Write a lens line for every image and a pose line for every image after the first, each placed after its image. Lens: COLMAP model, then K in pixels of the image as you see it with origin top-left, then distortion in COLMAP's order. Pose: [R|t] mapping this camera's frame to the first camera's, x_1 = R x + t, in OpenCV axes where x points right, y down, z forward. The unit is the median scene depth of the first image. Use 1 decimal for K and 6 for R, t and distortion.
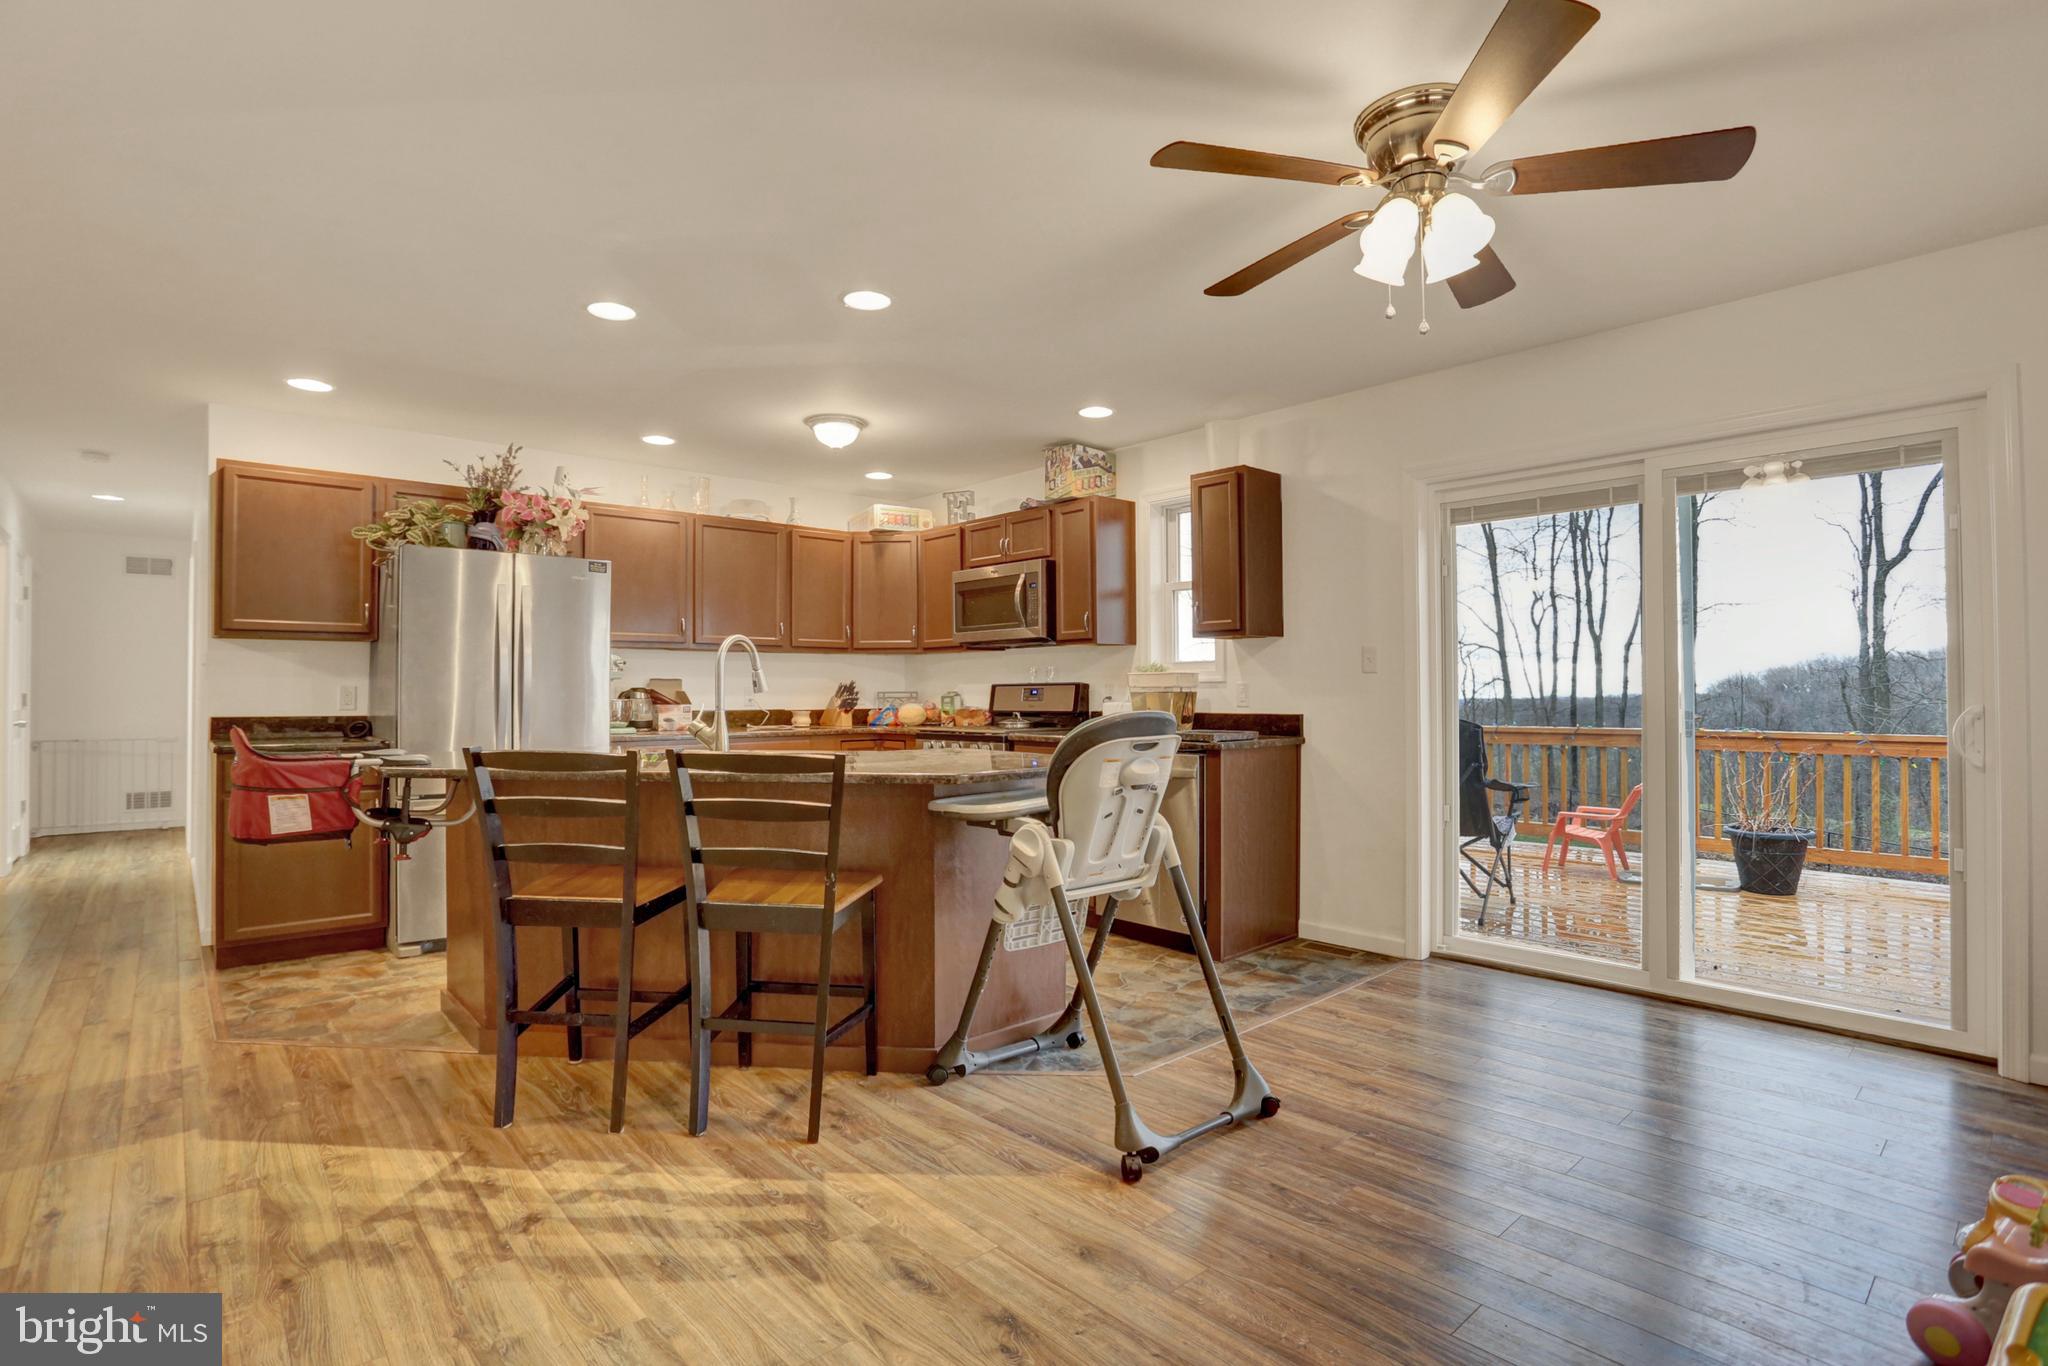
lens RADIAL K [[994.0, 0, 1025.2], [0, 994.0, 680.2], [0, 0, 1]] dist [-0.064179, 0.018328]
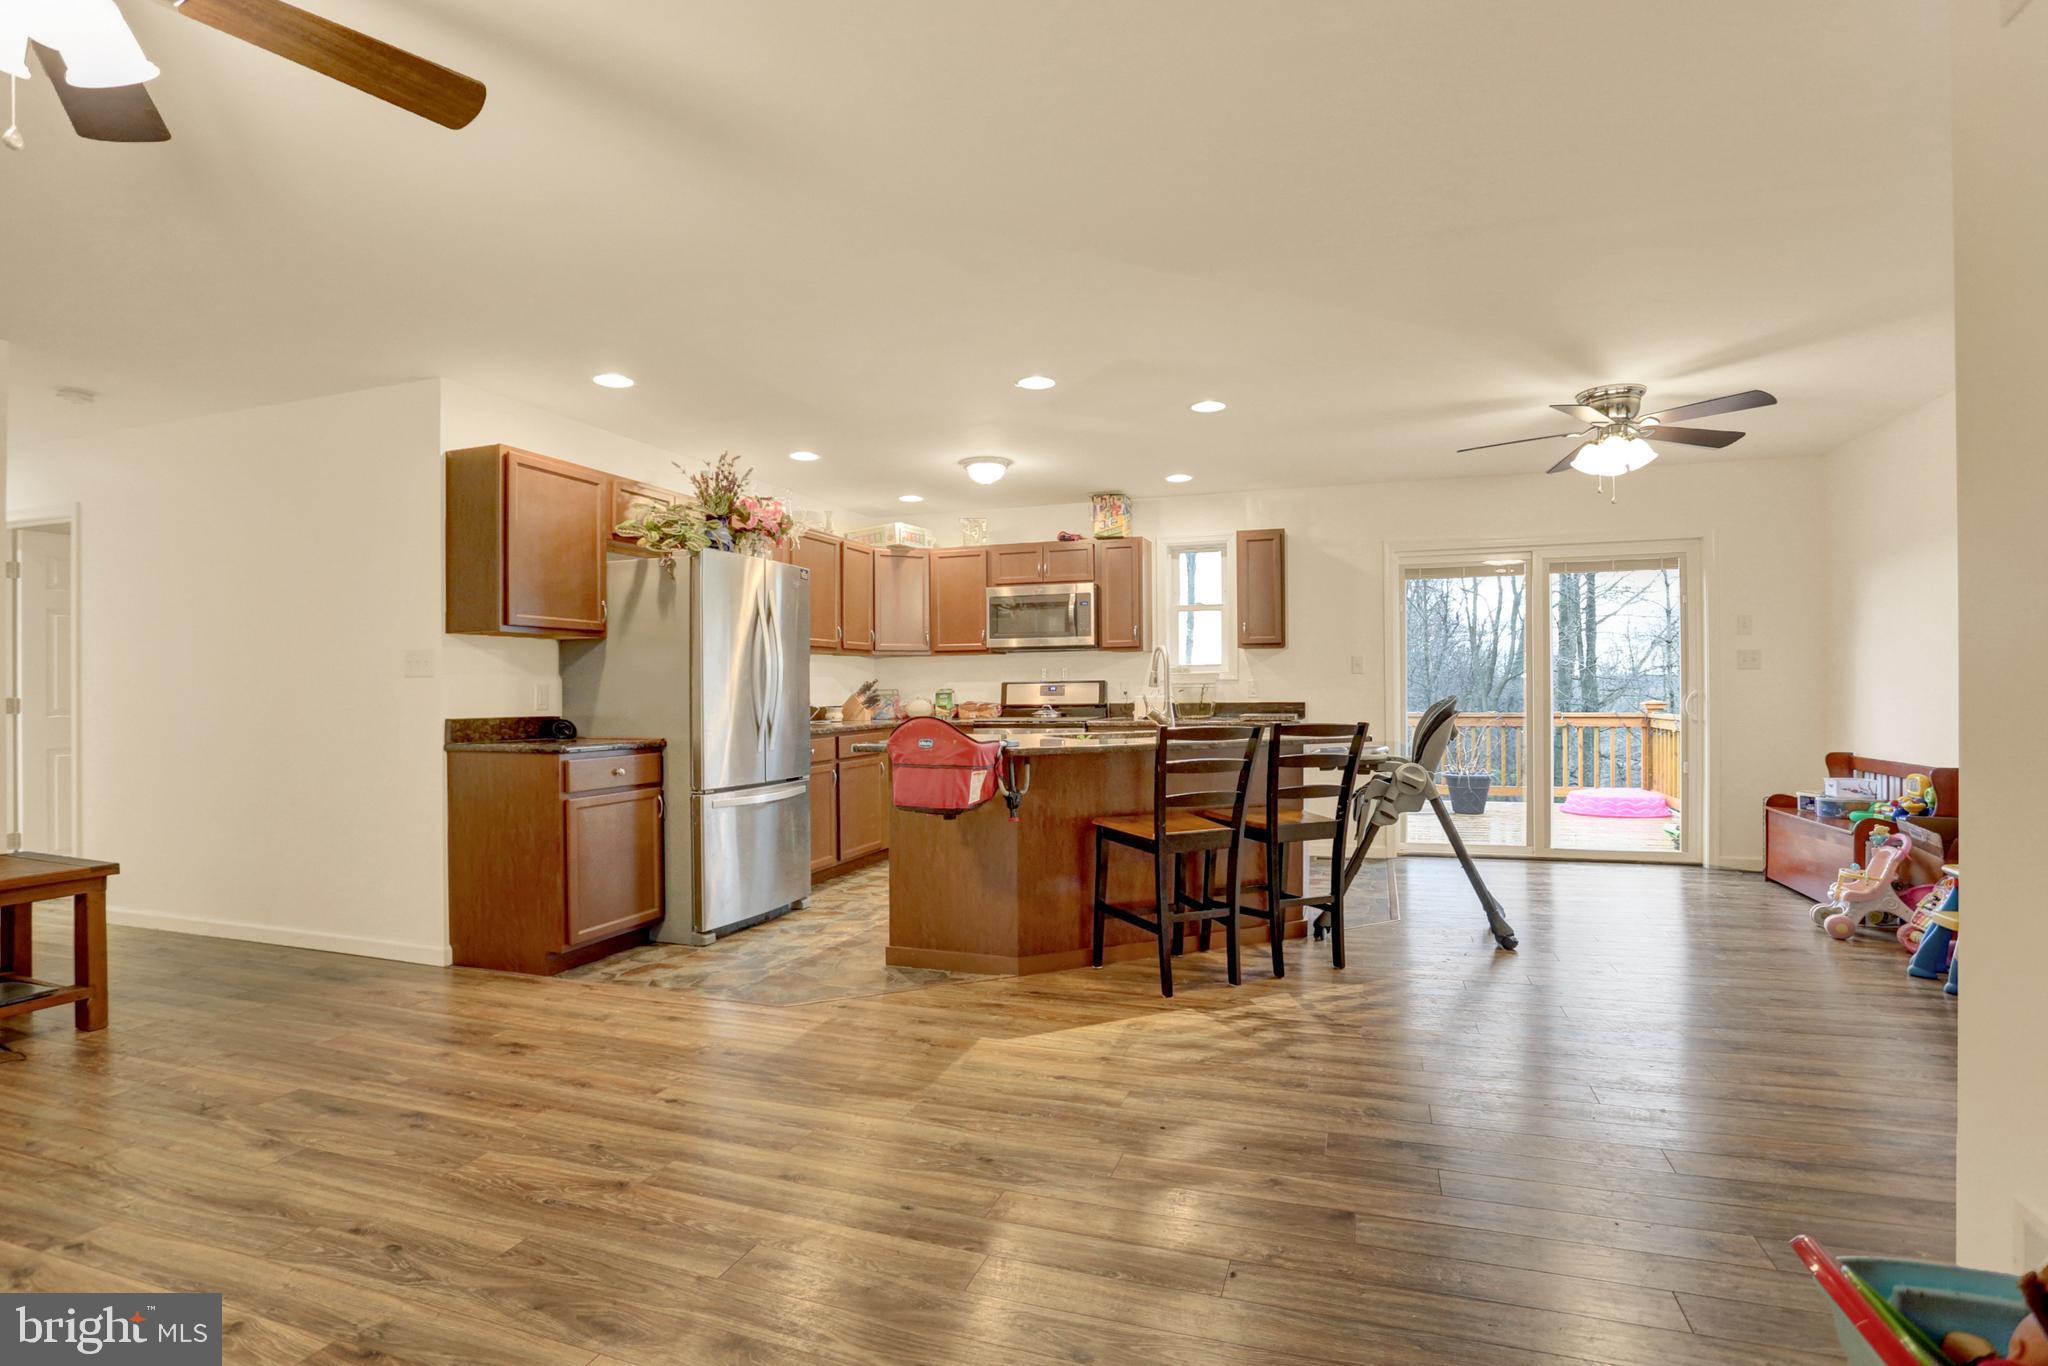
lens RADIAL K [[994.0, 0, 1043.0], [0, 994.0, 701.2], [0, 0, 1]] dist [-0.064179, 0.018328]
pose [[0.870114, -0.009058, 0.492766, -0.816951], [0.000281, 0.999840, 0.017882, 0.007266], [-0.492850, -0.015421, 0.869978, -0.081866]]
